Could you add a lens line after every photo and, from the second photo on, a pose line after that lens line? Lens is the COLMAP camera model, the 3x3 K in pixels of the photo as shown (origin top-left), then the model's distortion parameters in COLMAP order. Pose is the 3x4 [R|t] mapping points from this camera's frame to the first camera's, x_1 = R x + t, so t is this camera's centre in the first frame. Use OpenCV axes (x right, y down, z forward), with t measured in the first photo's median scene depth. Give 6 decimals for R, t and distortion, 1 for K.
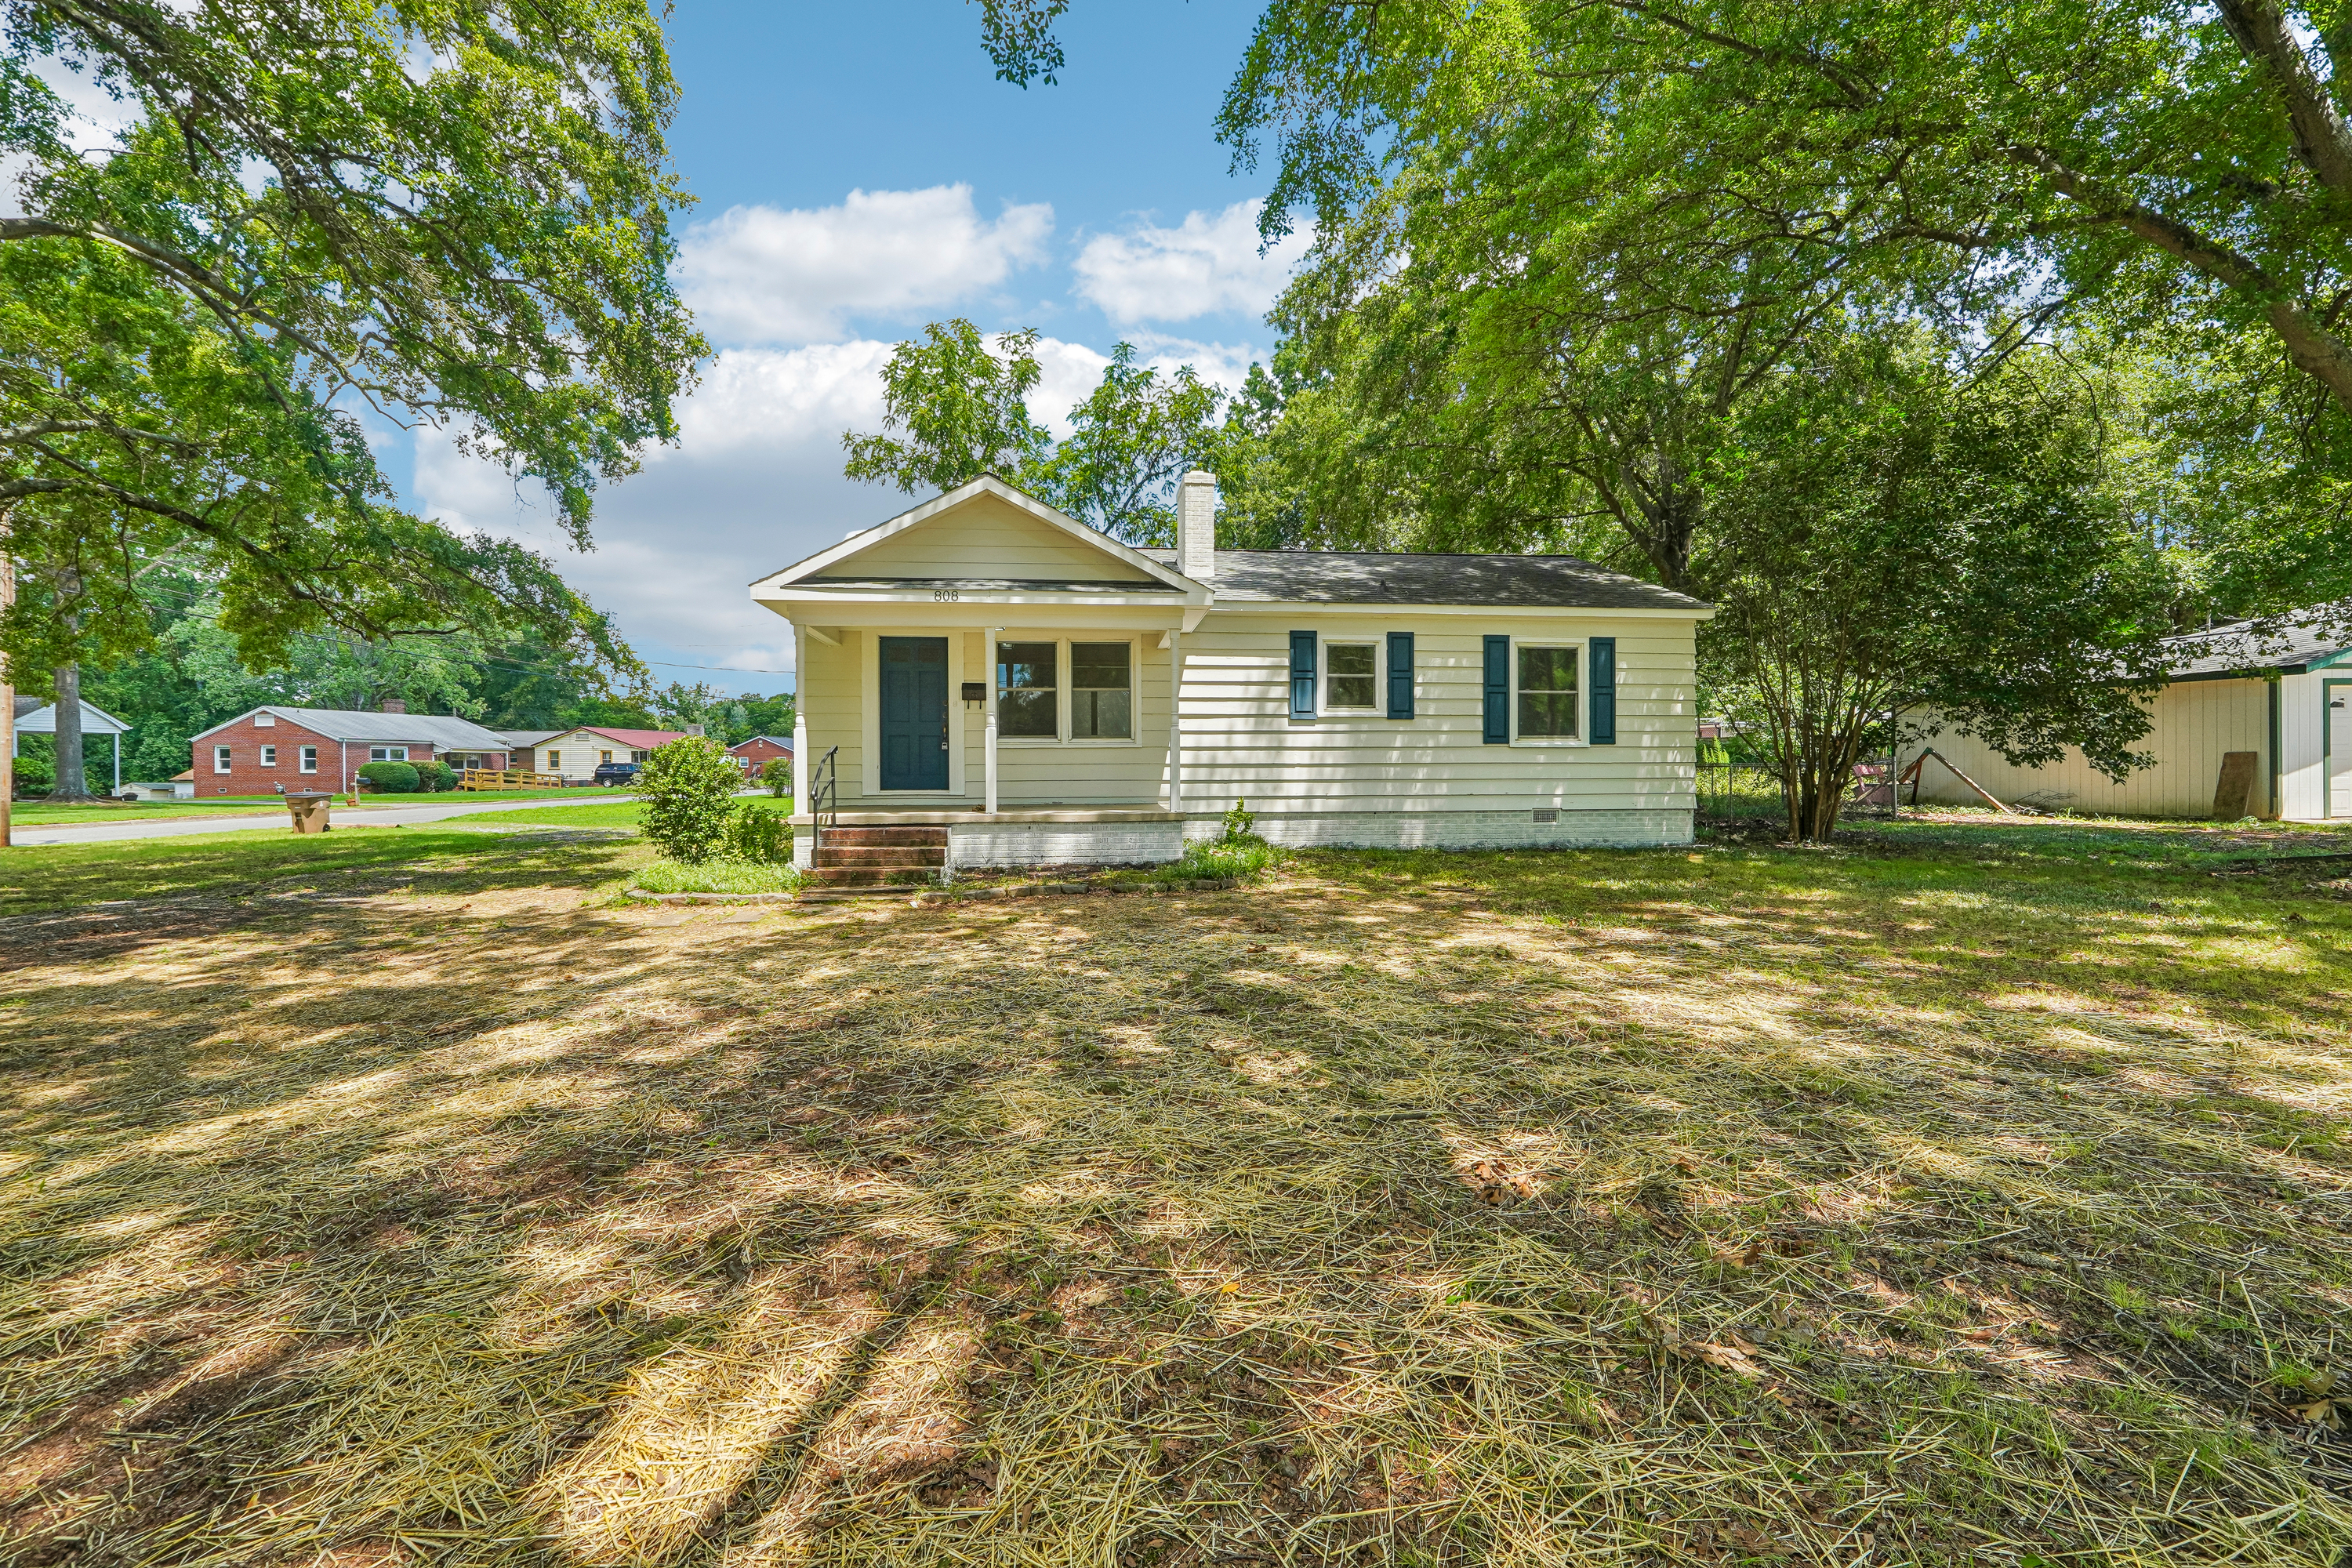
lens RADIAL K [[989.0, 0, 1174.0], [0, 989.0, 768.0], [0, 0, 1]] dist [-0.003514, 0.001690]
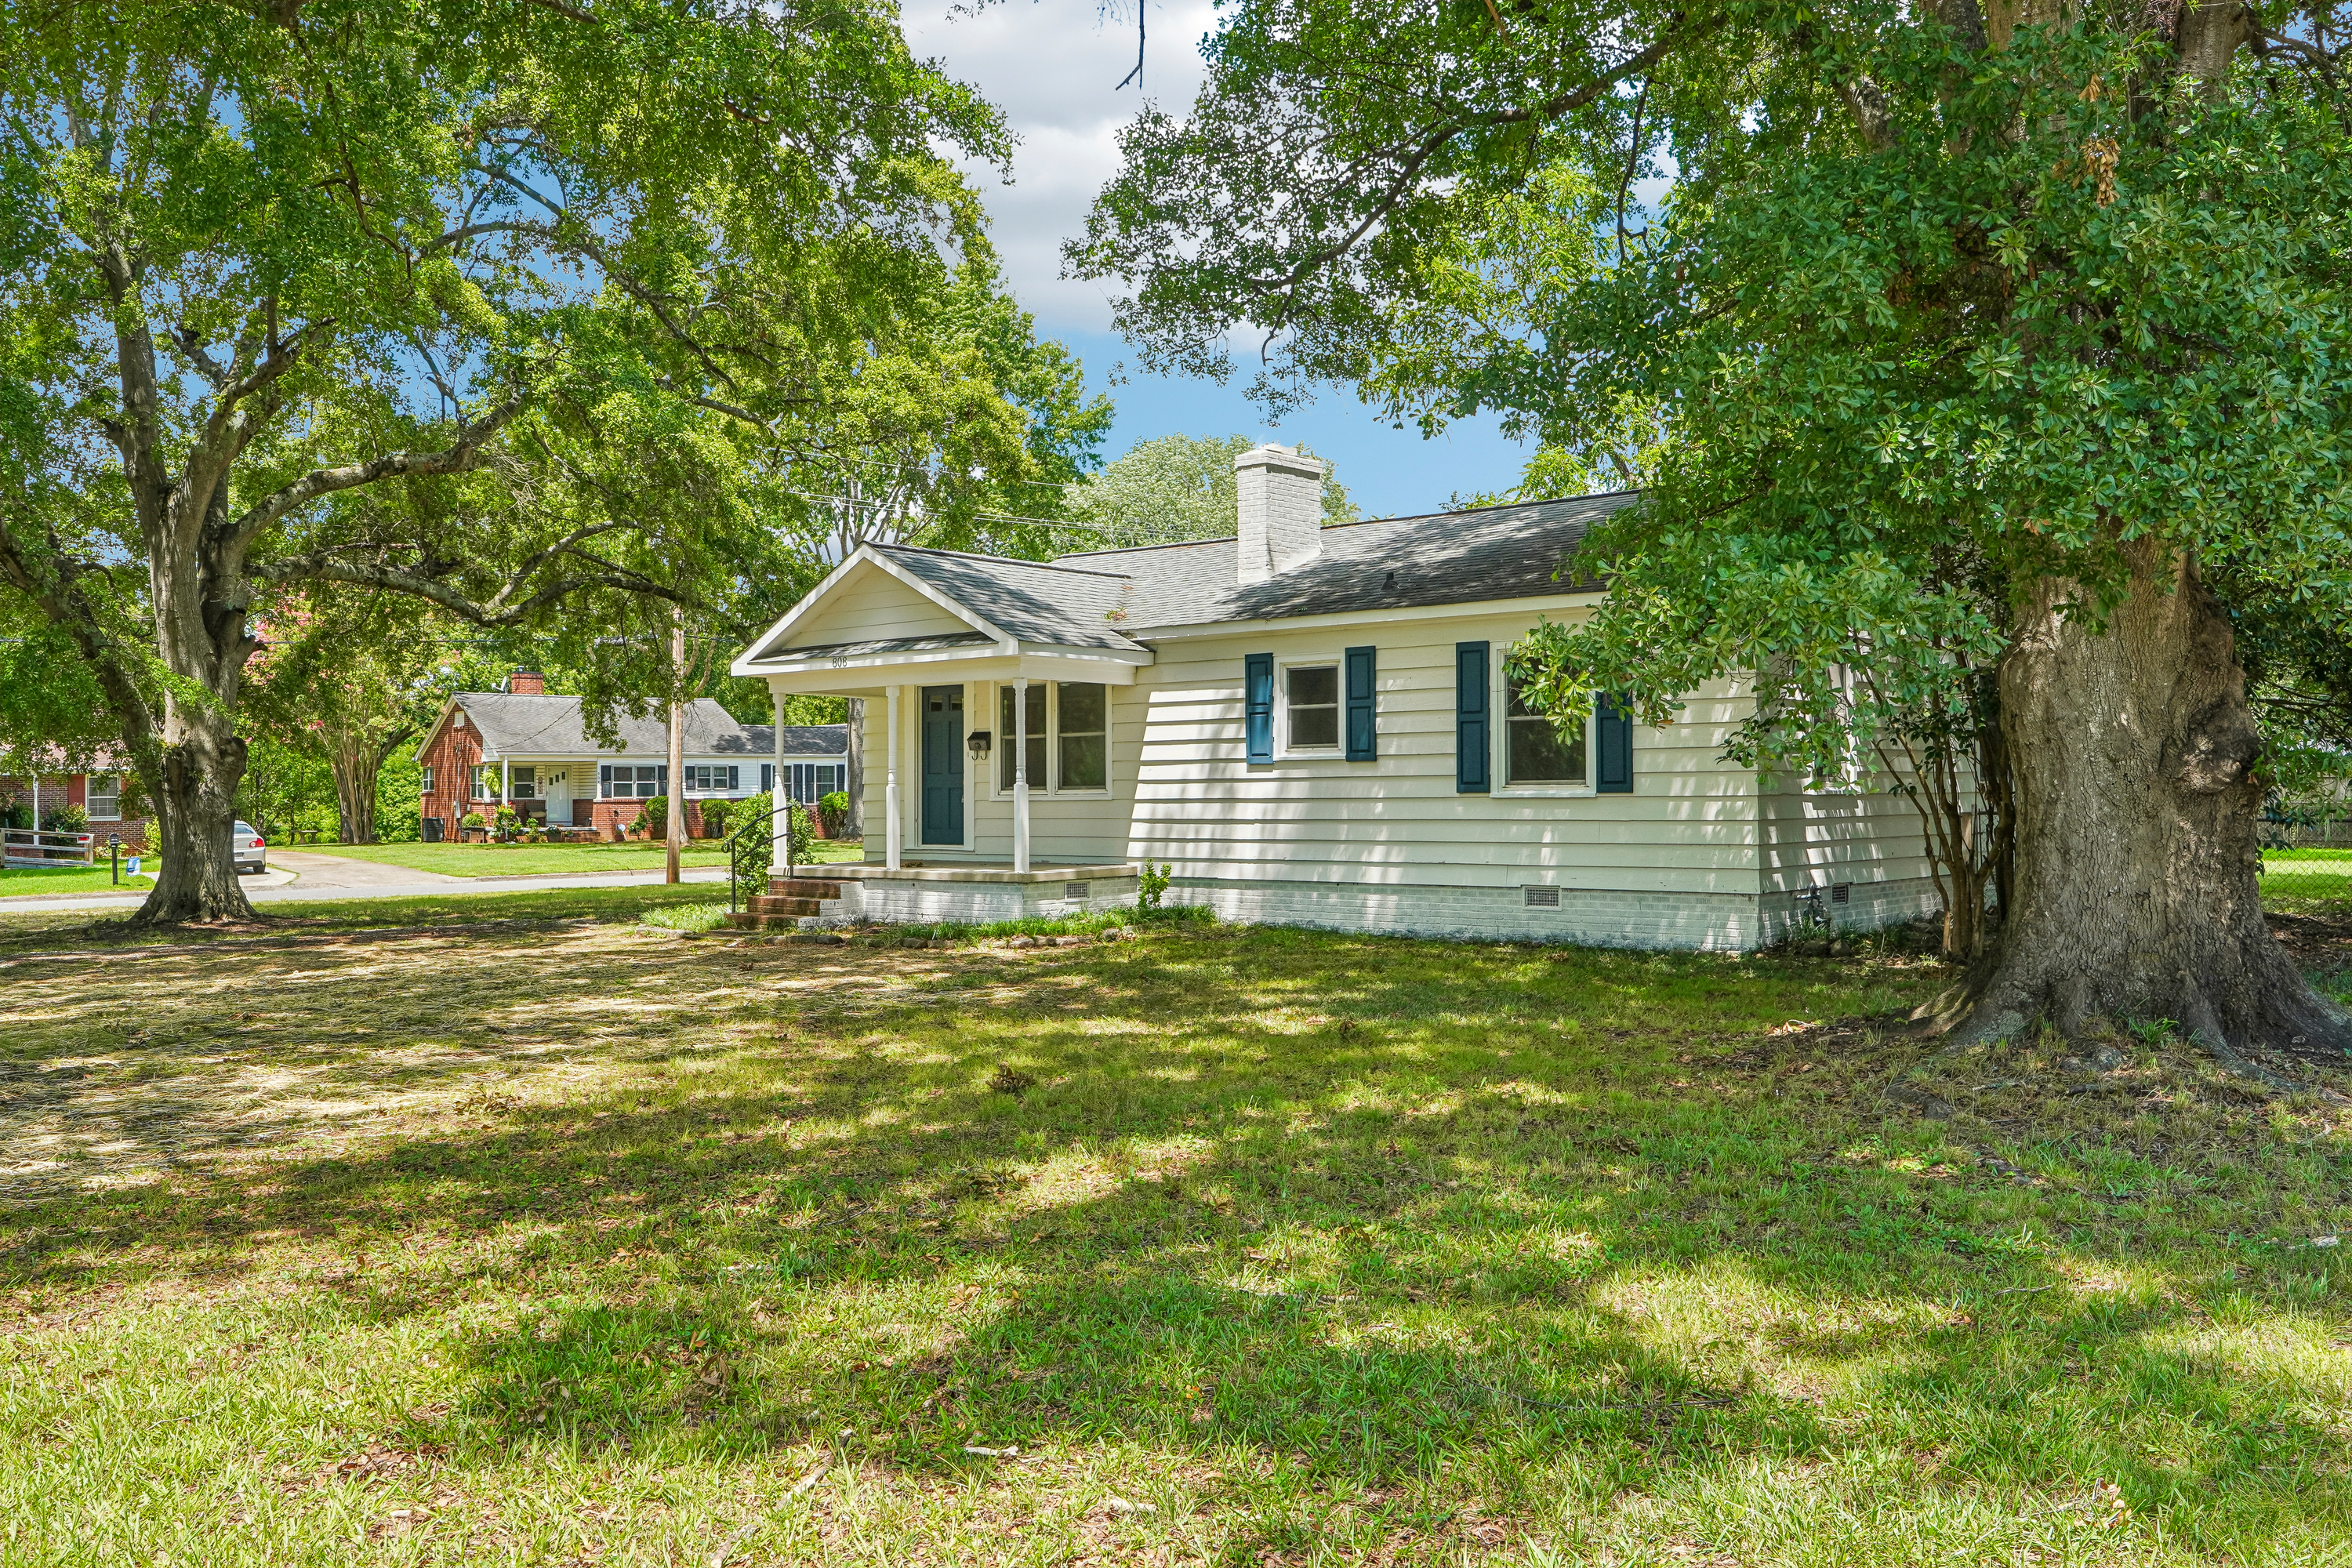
lens RADIAL K [[1995.7, 0, 1191.3], [0, 1995.7, 768.3], [0, 0, 1]] dist [0.016643, -0.006935]
pose [[0.670584, -0.013467, -0.741712, 1.284648], [-0.003111, 0.999775, -0.020966, -0.011655], [0.741827, 0.016367, 0.670391, -0.122604]]
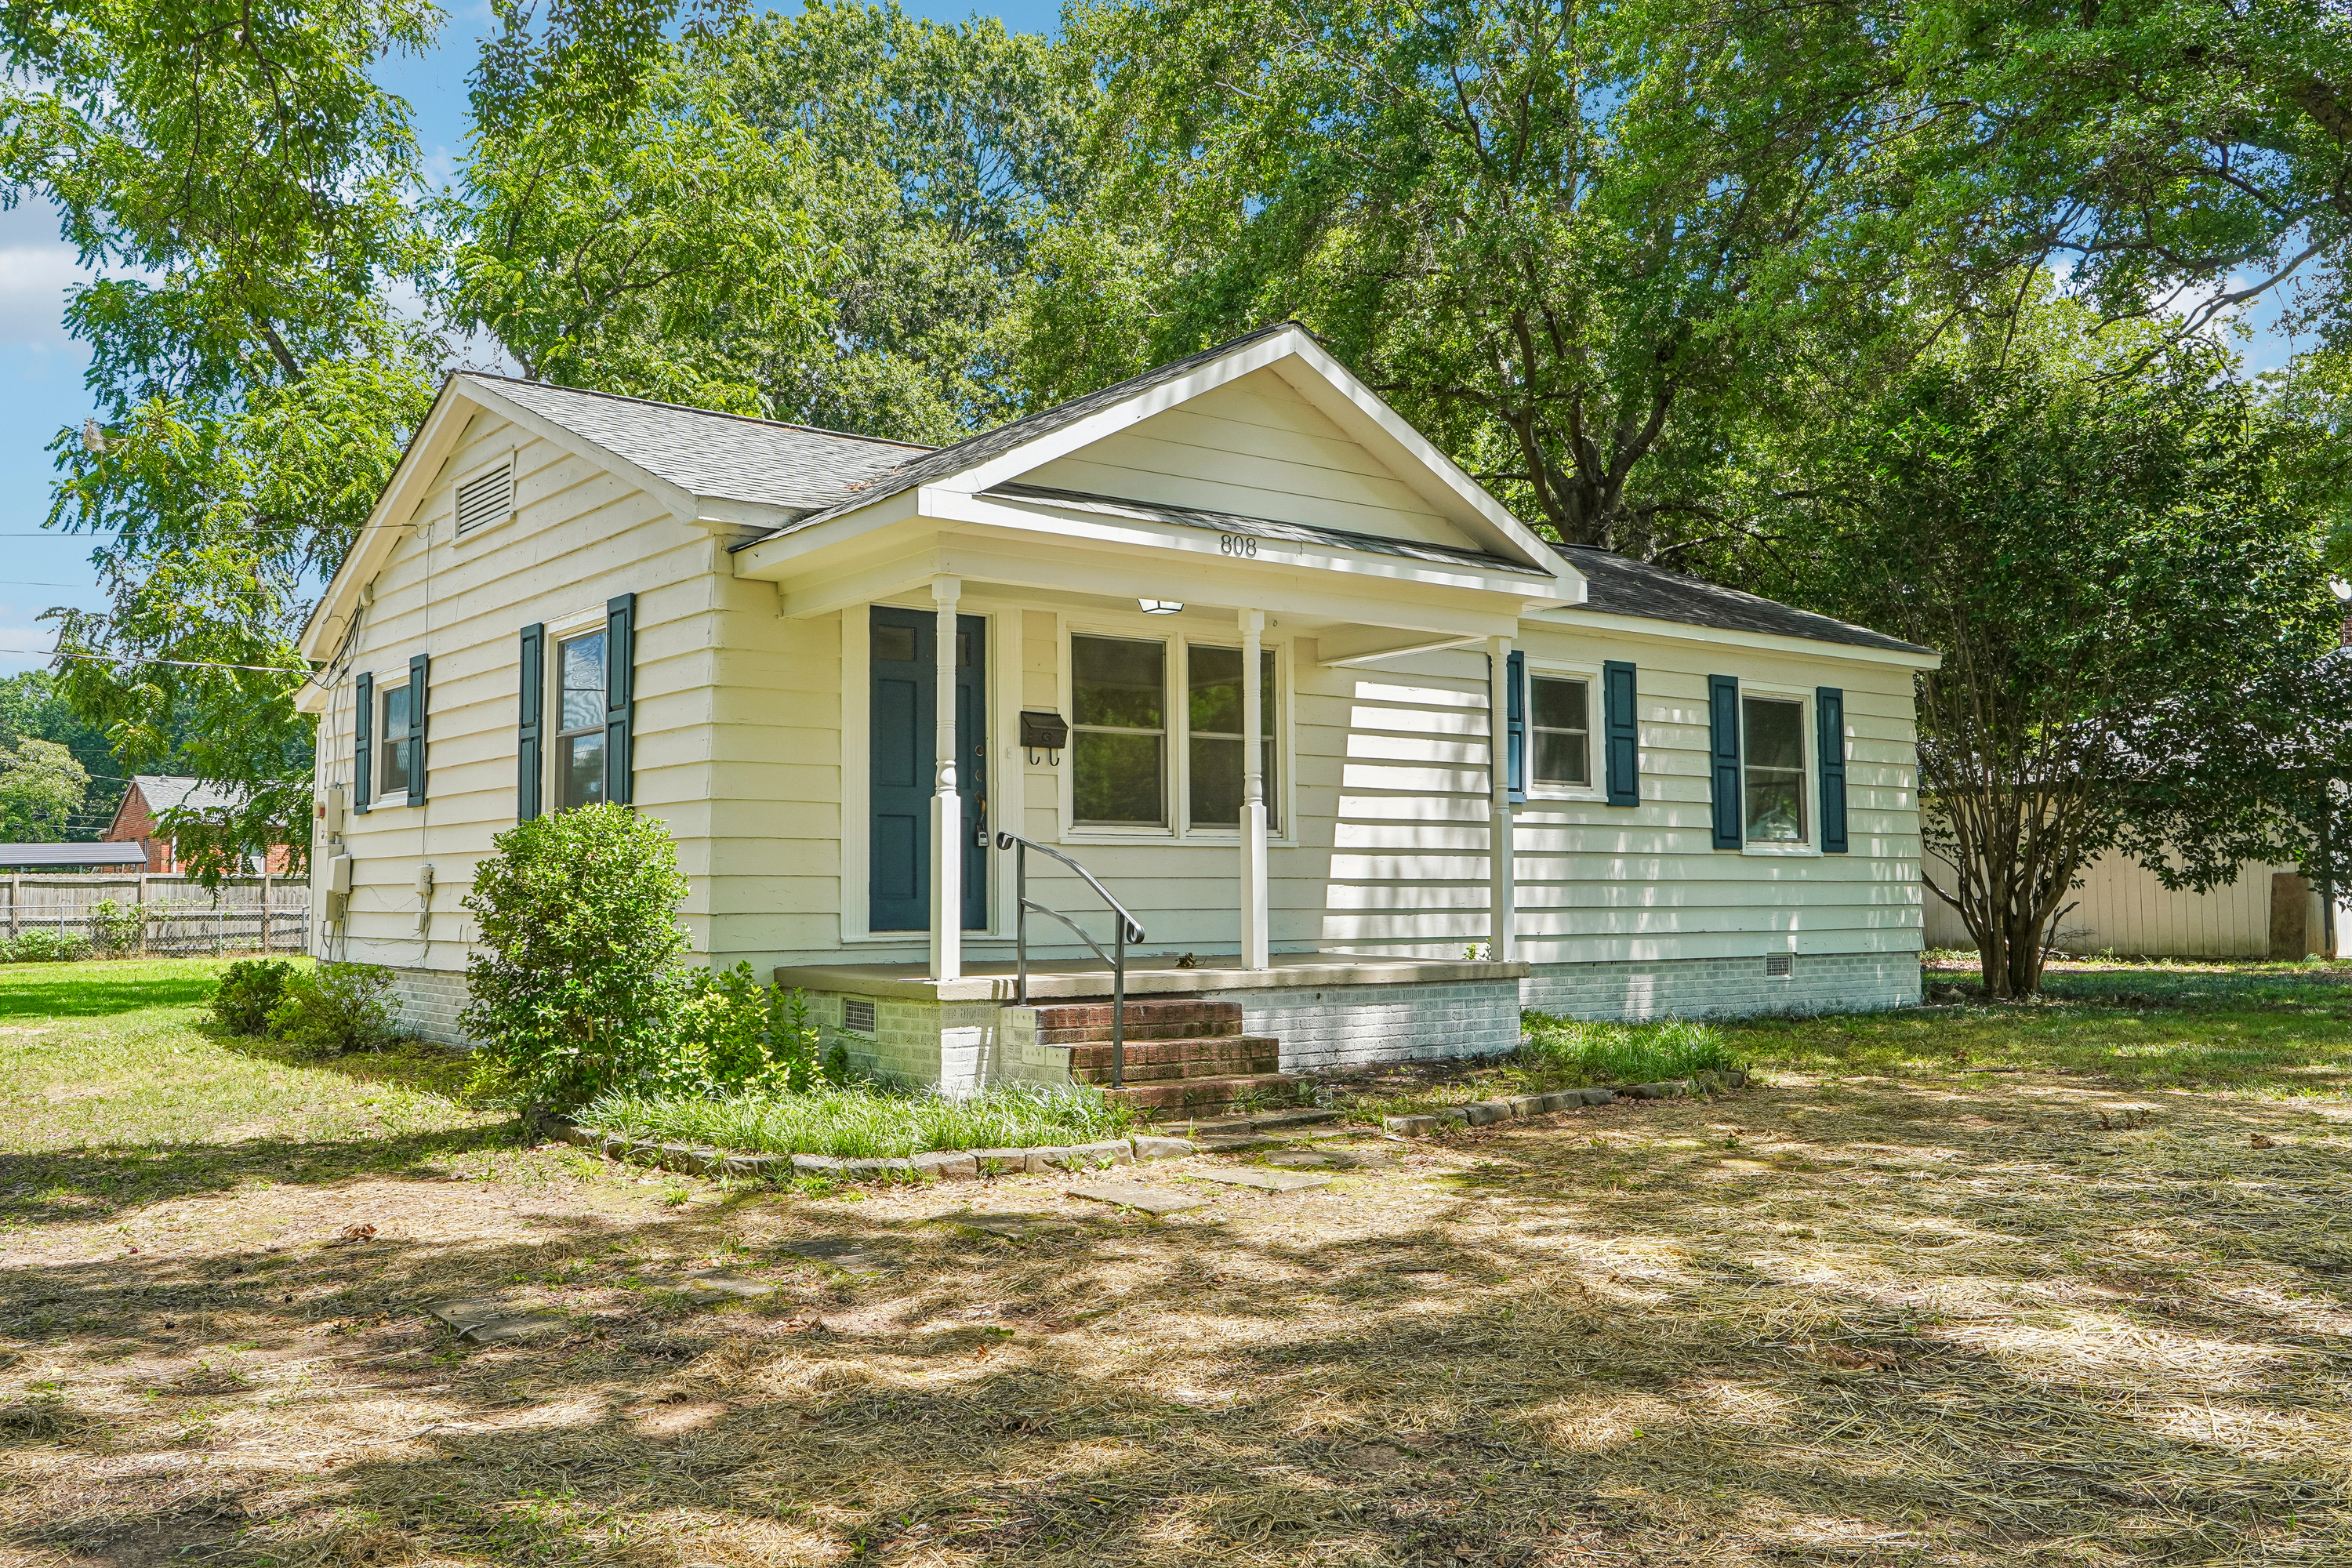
lens RADIAL K [[1995.7, 0, 1184.1], [0, 1995.7, 792.5], [0, 0, 1]] dist [0.016643, -0.006935]
pose [[0.856178, 0.027368, 0.515956, -0.625324], [0.002348, 0.998380, -0.056854, 0.010362], [-0.516676, 0.049889, 0.854727, 0.104391]]
